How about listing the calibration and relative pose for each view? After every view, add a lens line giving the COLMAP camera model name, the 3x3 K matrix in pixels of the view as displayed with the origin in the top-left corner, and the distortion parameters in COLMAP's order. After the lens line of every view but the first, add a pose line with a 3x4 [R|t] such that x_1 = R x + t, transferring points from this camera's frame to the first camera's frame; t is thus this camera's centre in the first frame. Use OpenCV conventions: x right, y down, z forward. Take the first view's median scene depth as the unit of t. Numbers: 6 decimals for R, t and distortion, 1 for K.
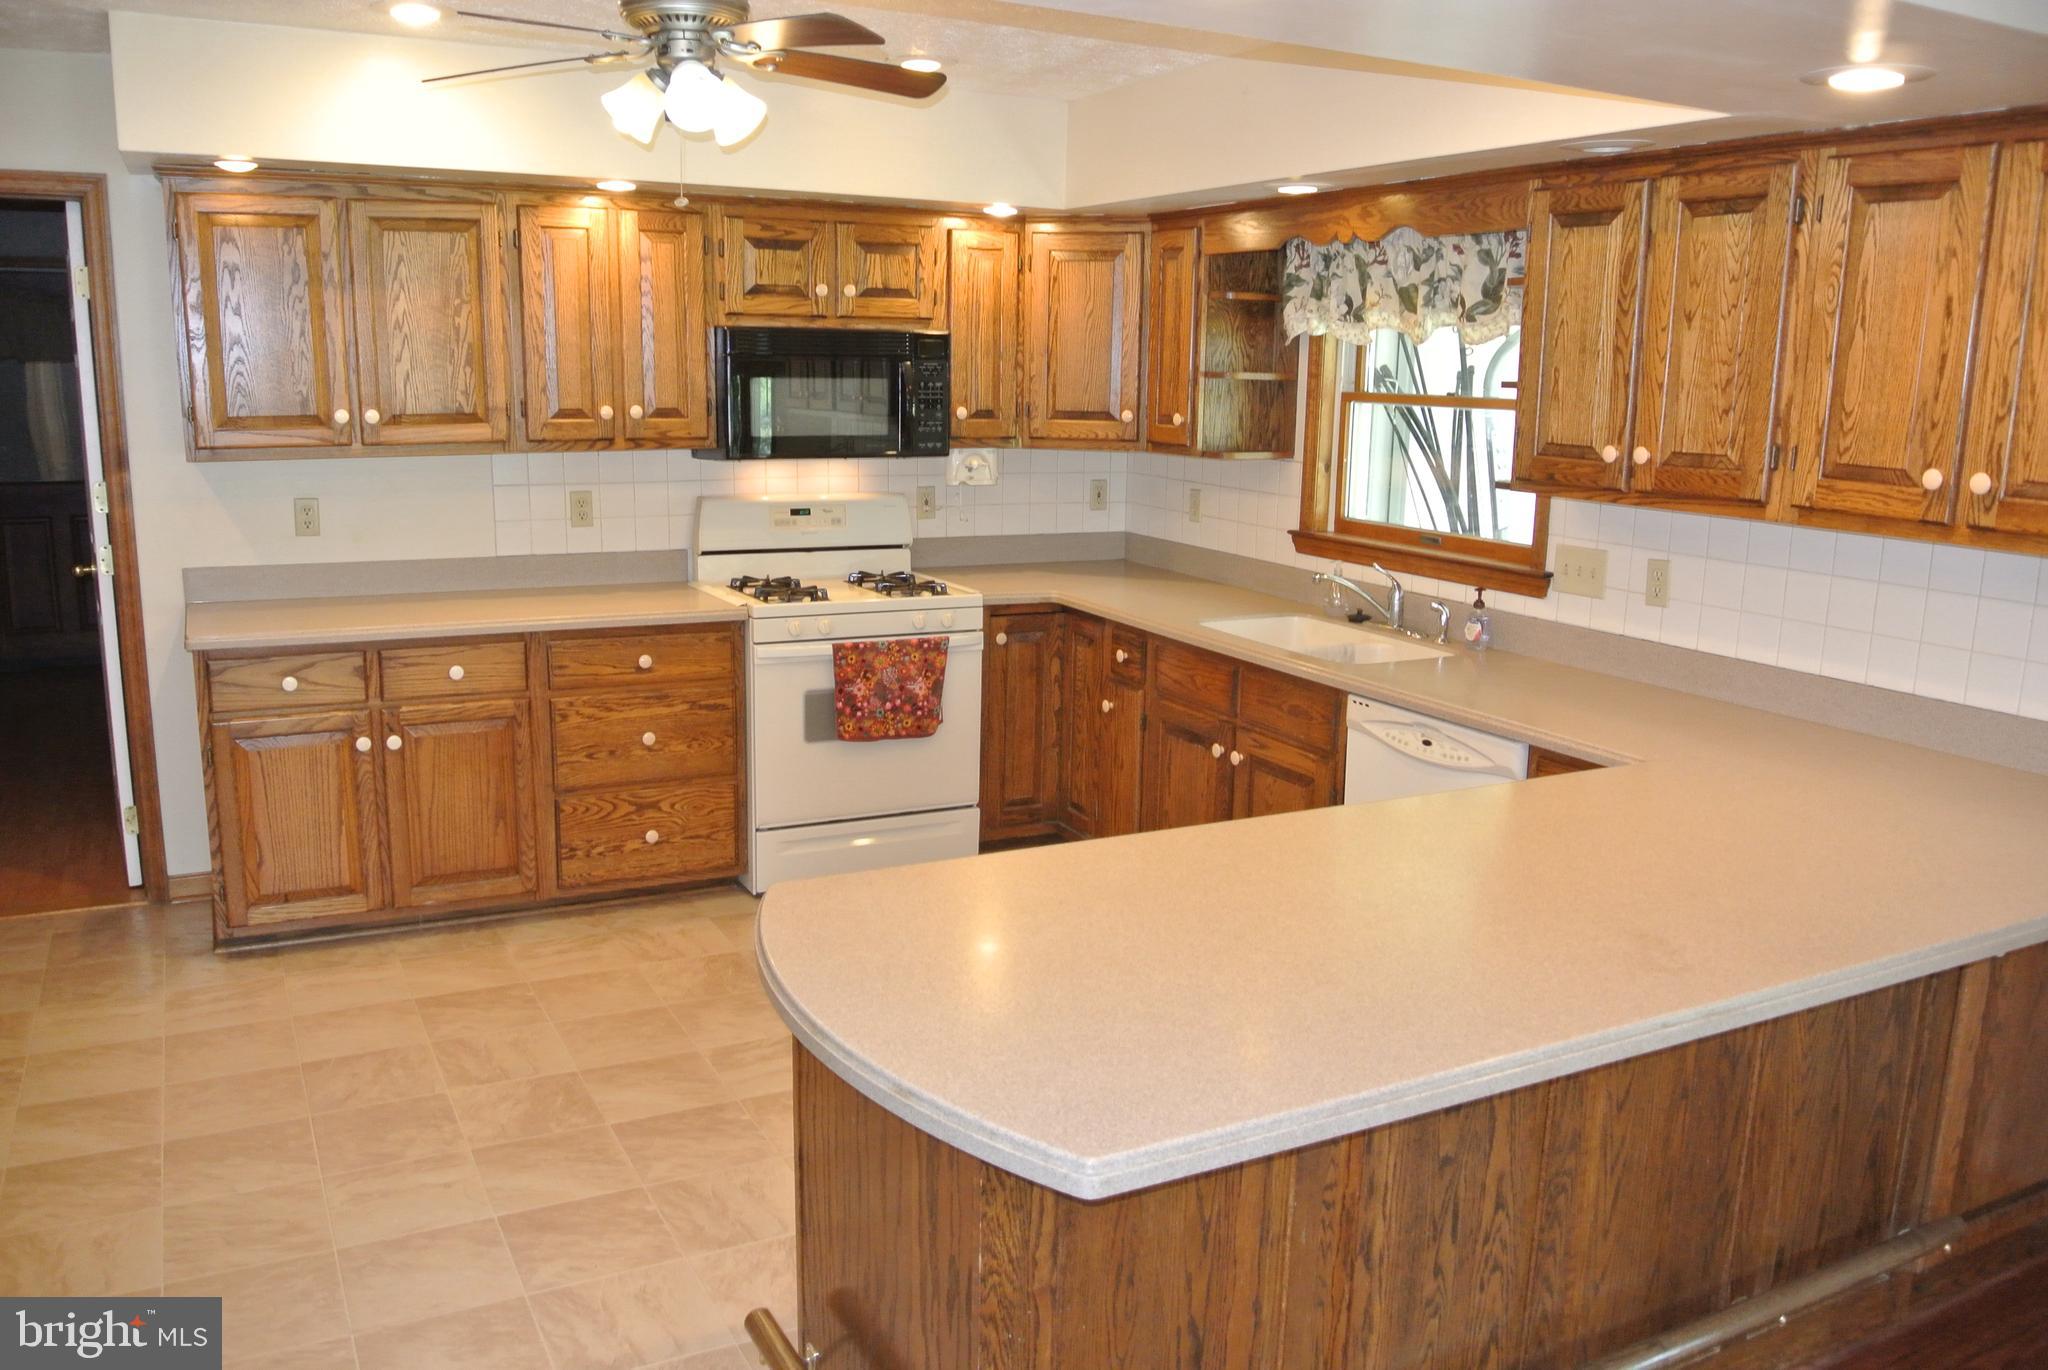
lens RADIAL K [[1586.0, 0, 1018.9], [0, 1586.0, 702.9], [0, 0, 1]] dist [-0.083210, 0.034853]
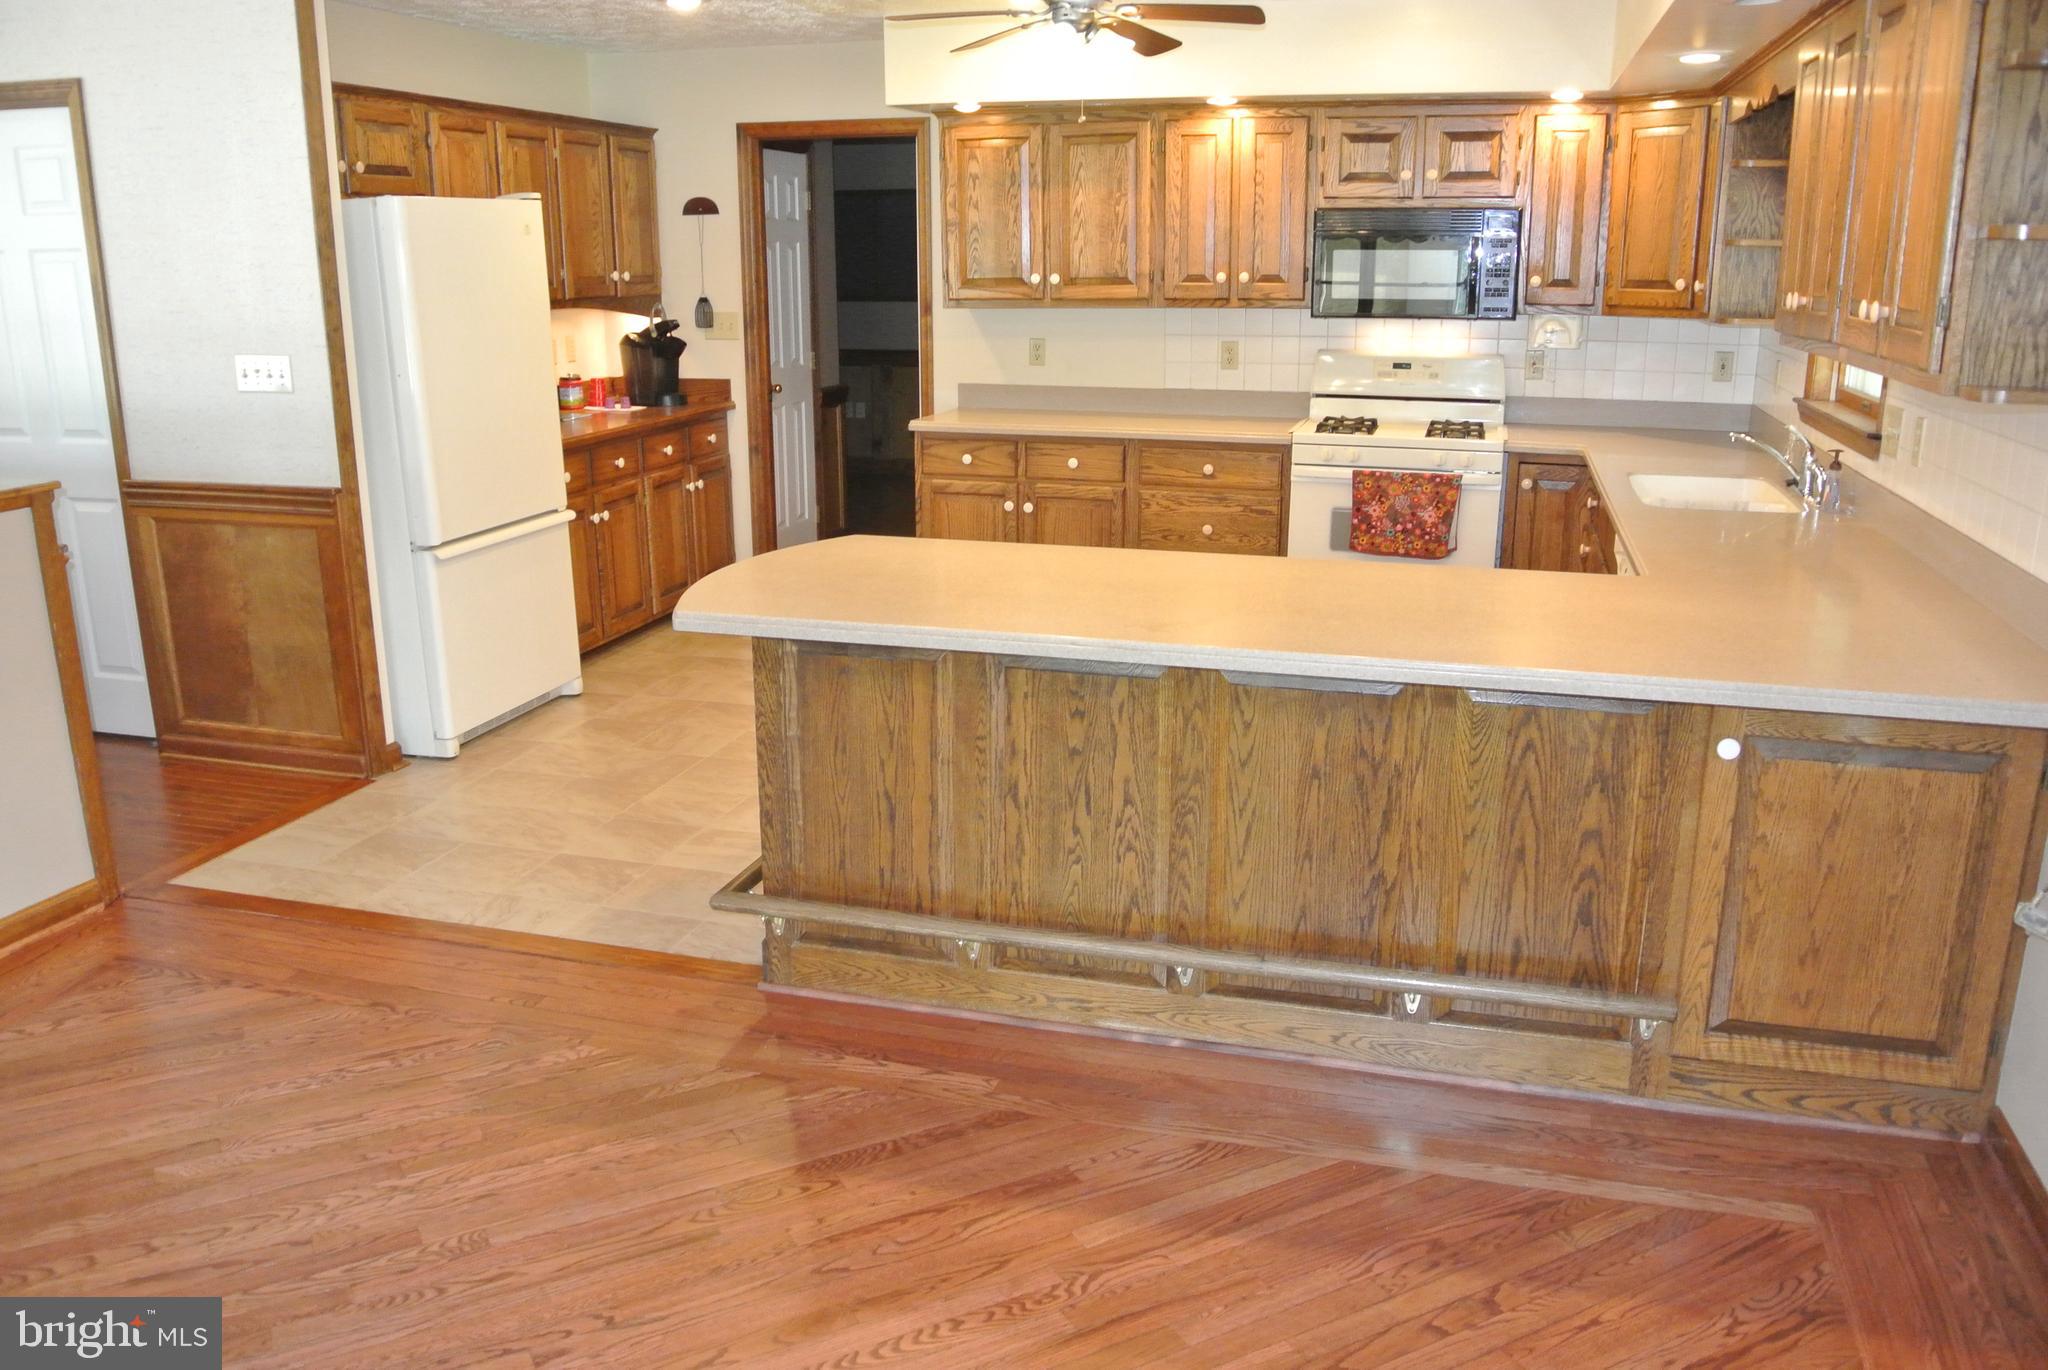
lens RADIAL K [[1586.0, 0, 1022.9], [0, 1586.0, 700.6], [0, 0, 1]] dist [-0.083210, 0.034853]
pose [[0.722495, 0.167797, -0.670705, 0.561762], [-0.128570, 0.985788, 0.108127, 0.040447], [0.679317, 0.008111, 0.733800, -0.061820]]
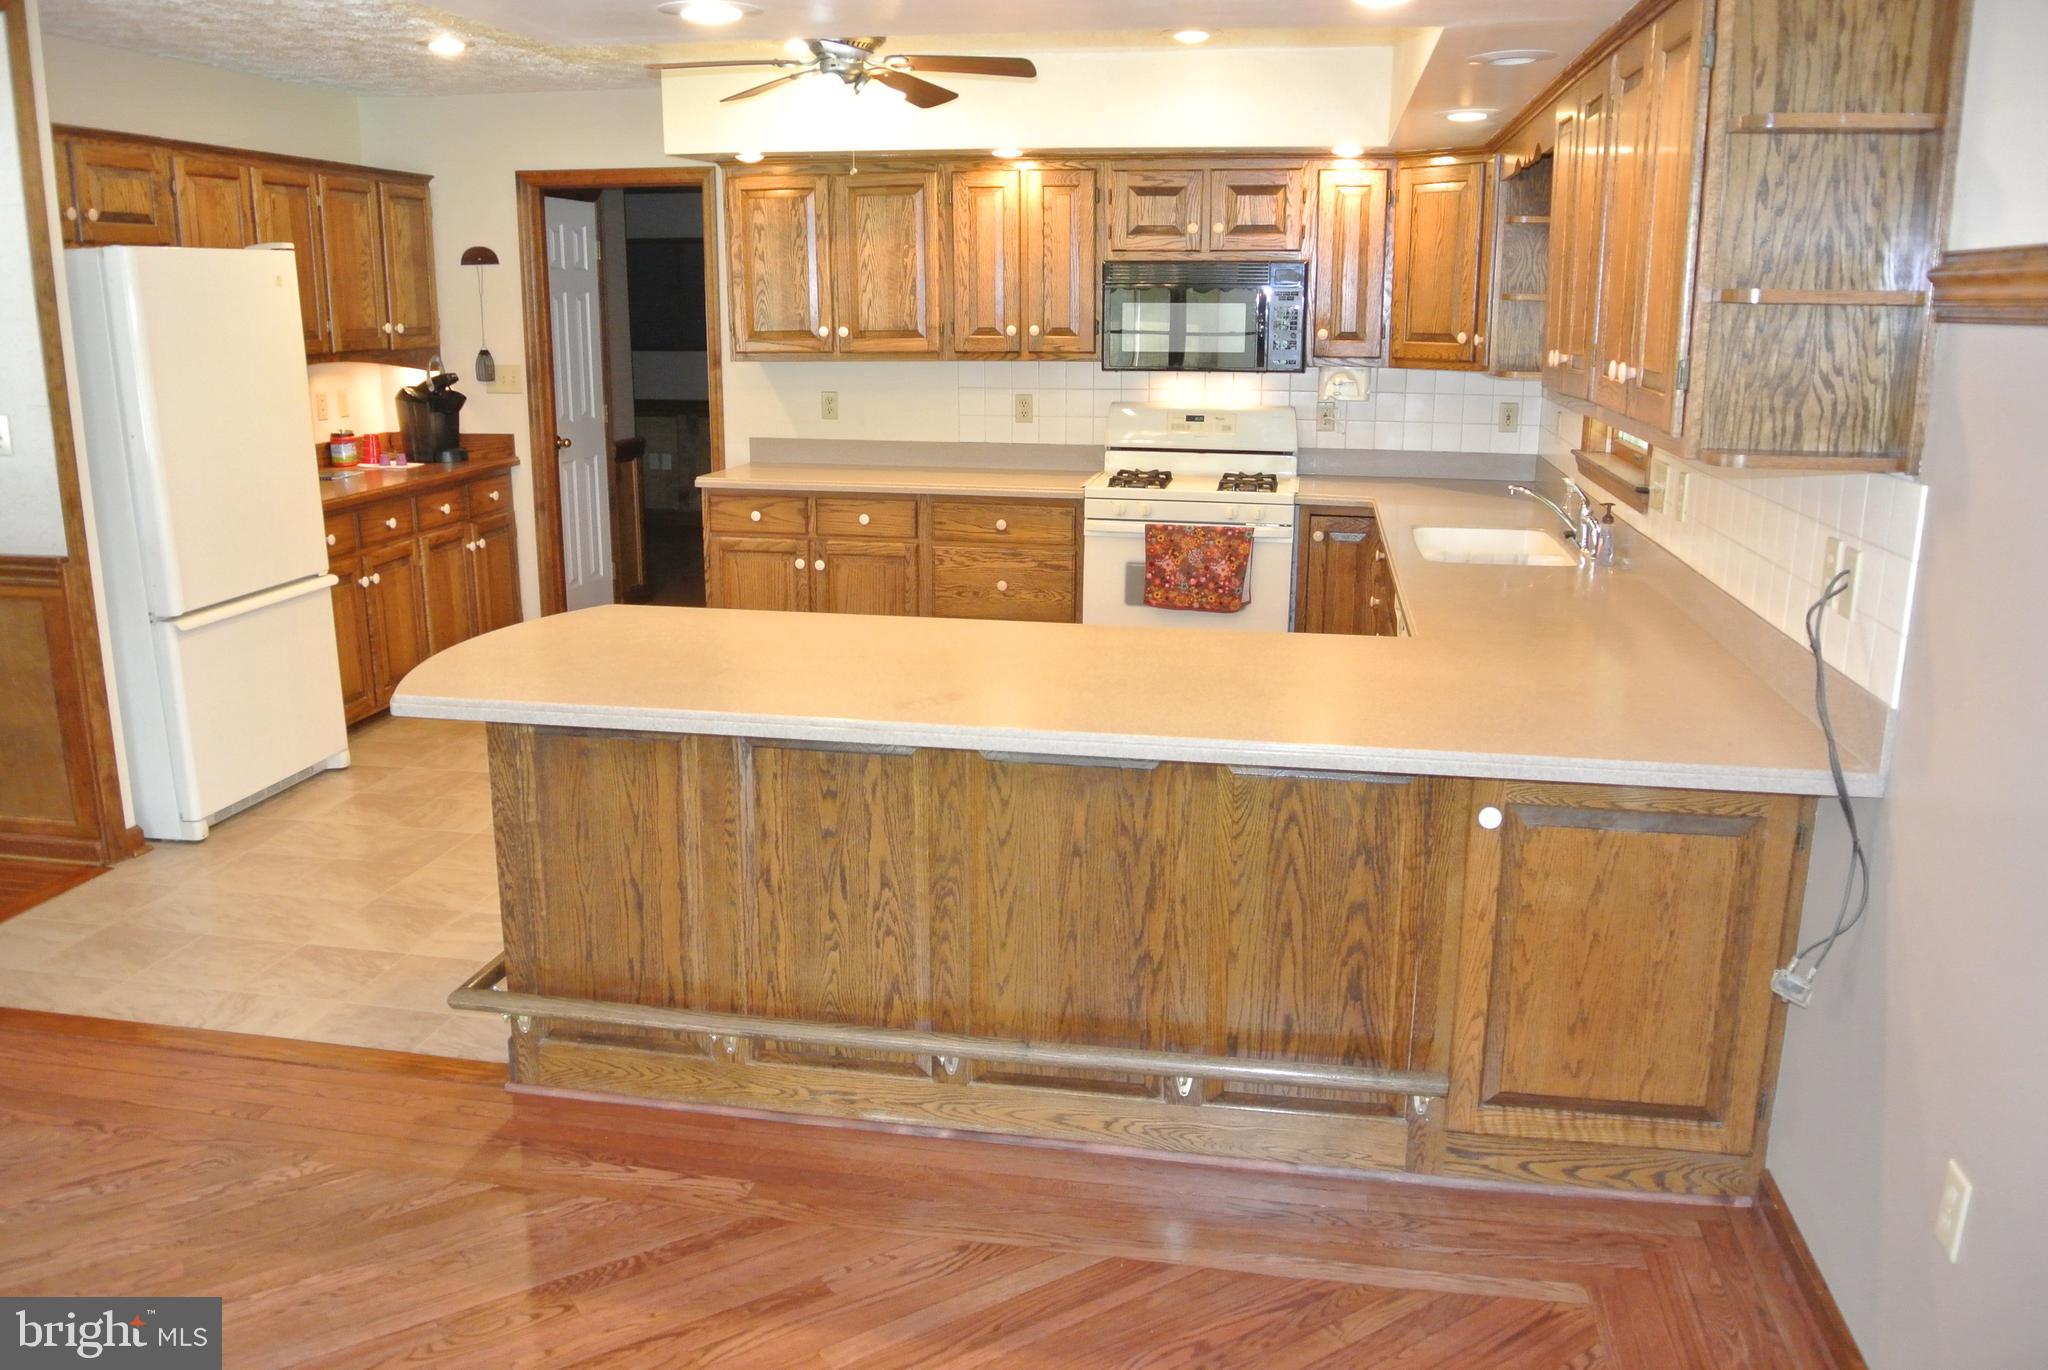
lens RADIAL K [[1586.0, 0, 1019.9], [0, 1586.0, 702.1], [0, 0, 1]] dist [-0.083210, 0.034853]
pose [[0.789005, 0.135554, -0.599247, 0.567687], [-0.117348, 0.990650, 0.069584, 0.025288], [0.603076, 0.015418, 0.797534, -0.016846]]
